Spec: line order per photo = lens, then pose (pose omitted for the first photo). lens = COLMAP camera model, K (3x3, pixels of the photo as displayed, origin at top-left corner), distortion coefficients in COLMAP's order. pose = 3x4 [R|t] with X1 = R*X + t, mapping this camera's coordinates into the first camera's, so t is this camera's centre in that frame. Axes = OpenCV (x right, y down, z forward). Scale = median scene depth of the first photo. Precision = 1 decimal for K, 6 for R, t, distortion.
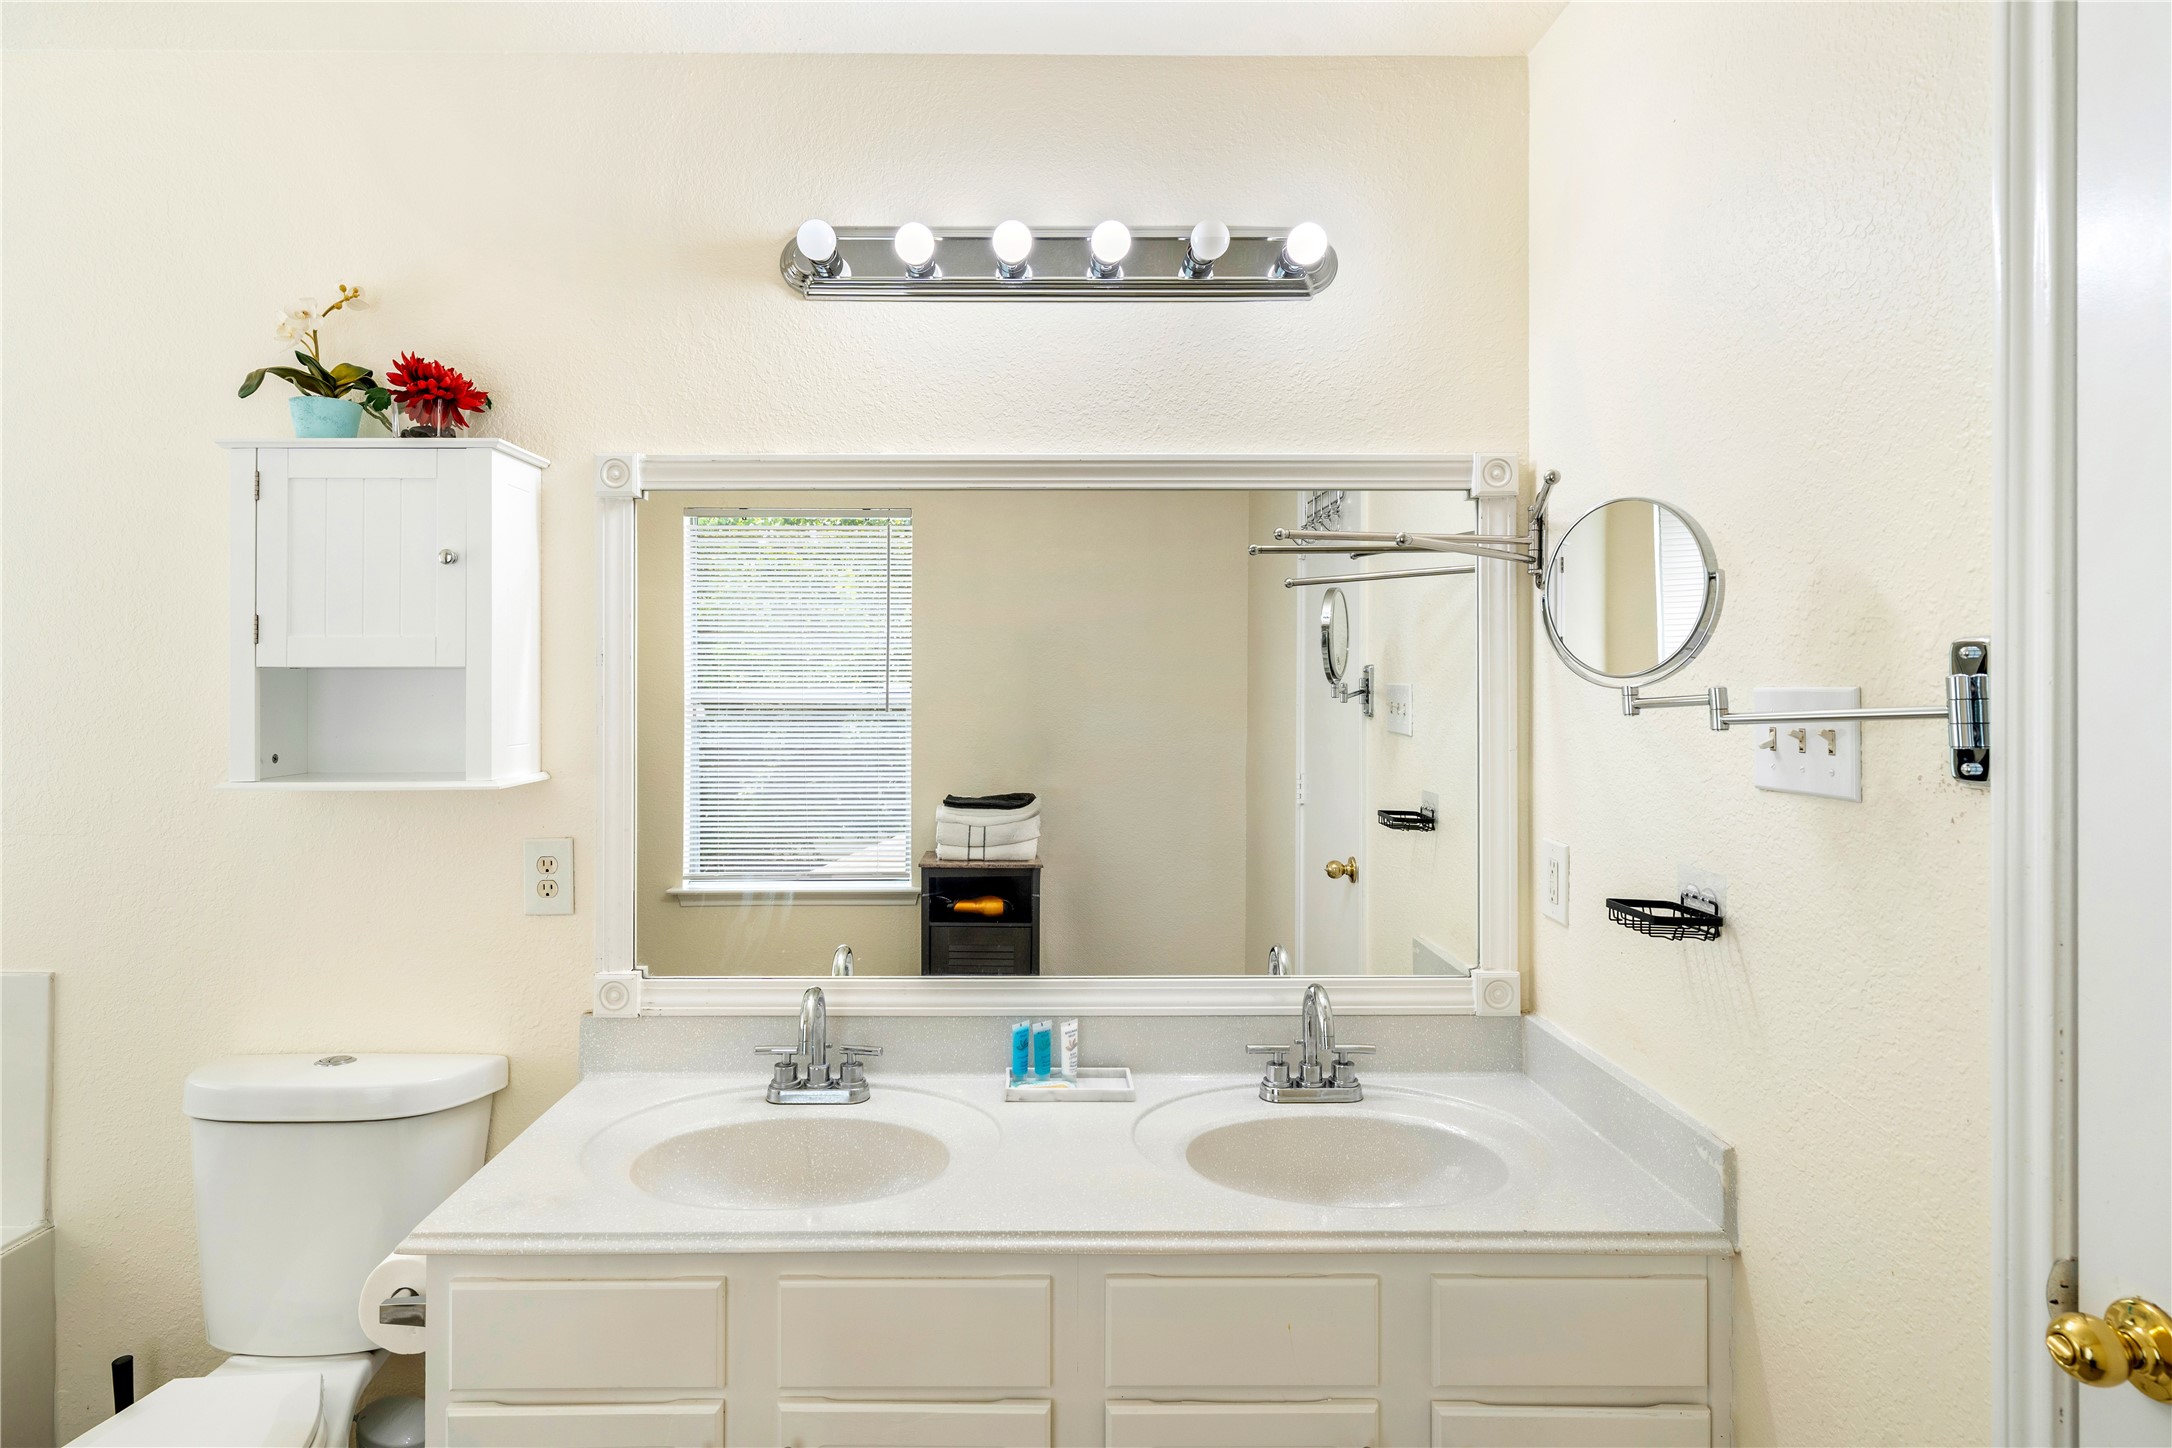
lens RADIAL K [[1107.6, 0, 1082.4], [0, 1107.6, 710.2], [0, 0, 1]] dist [0.011817, 0.000095]
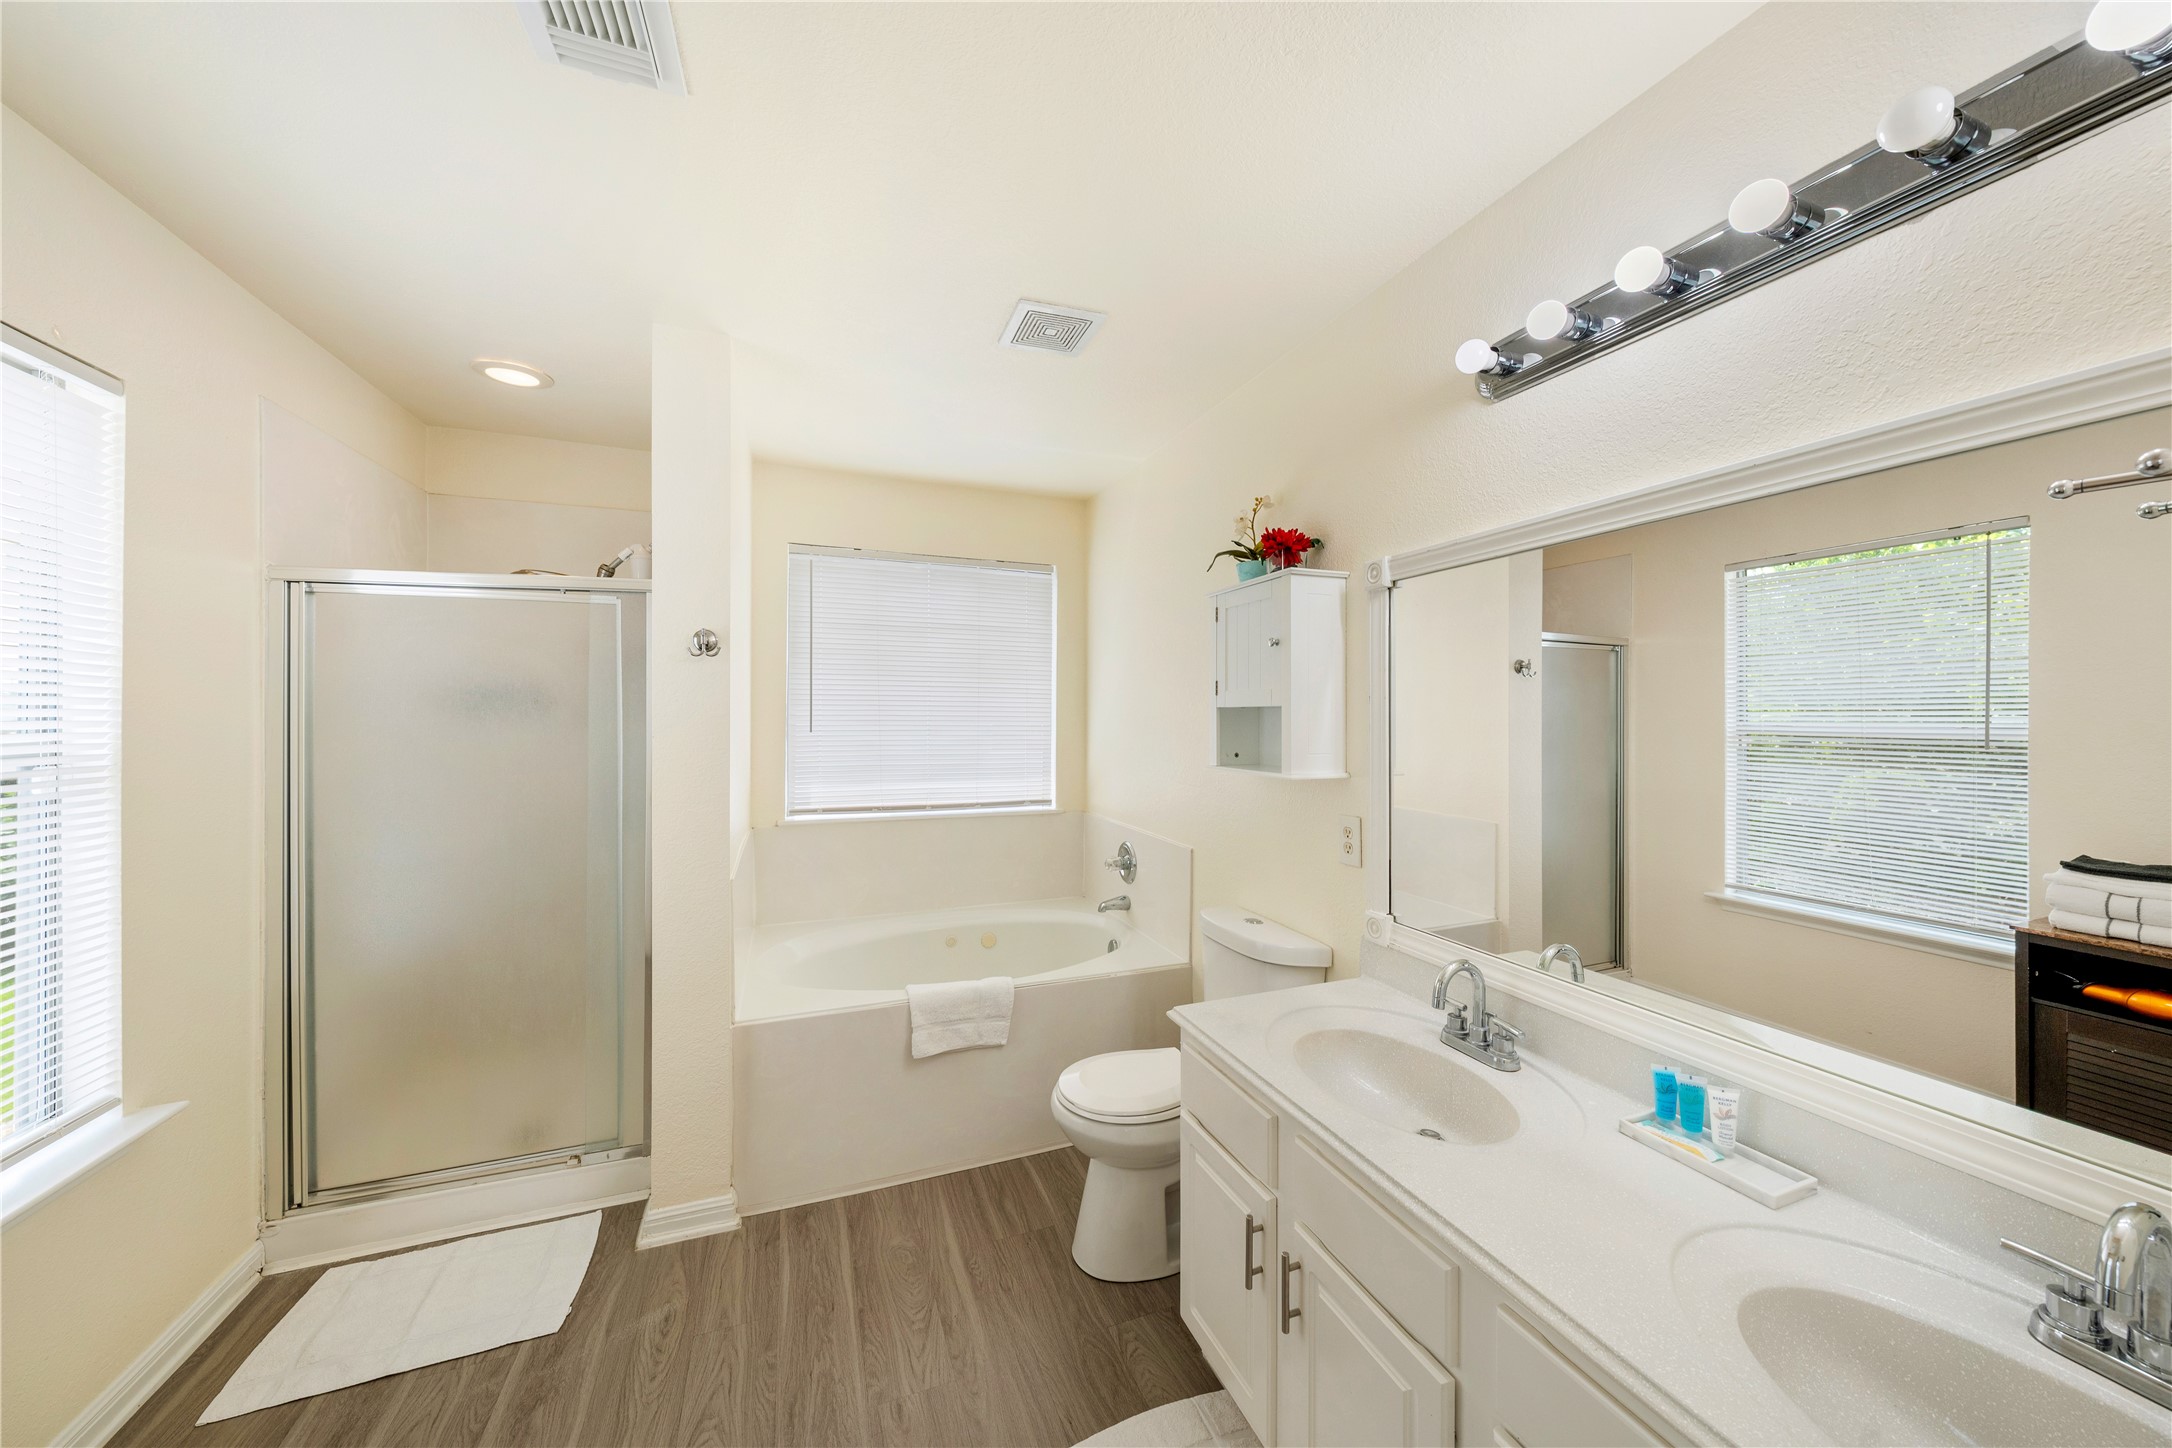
lens RADIAL K [[756.5, 0, 1092.4], [0, 756.5, 730.1], [0, 0, 1]] dist [-0.000871, 0.000135]
pose [[0.357108, 0.019183, -0.933866, 0.374808], [-0.025550, 0.999616, 0.010763, -0.006308], [0.933714, 0.020017, 0.357460, 0.287442]]
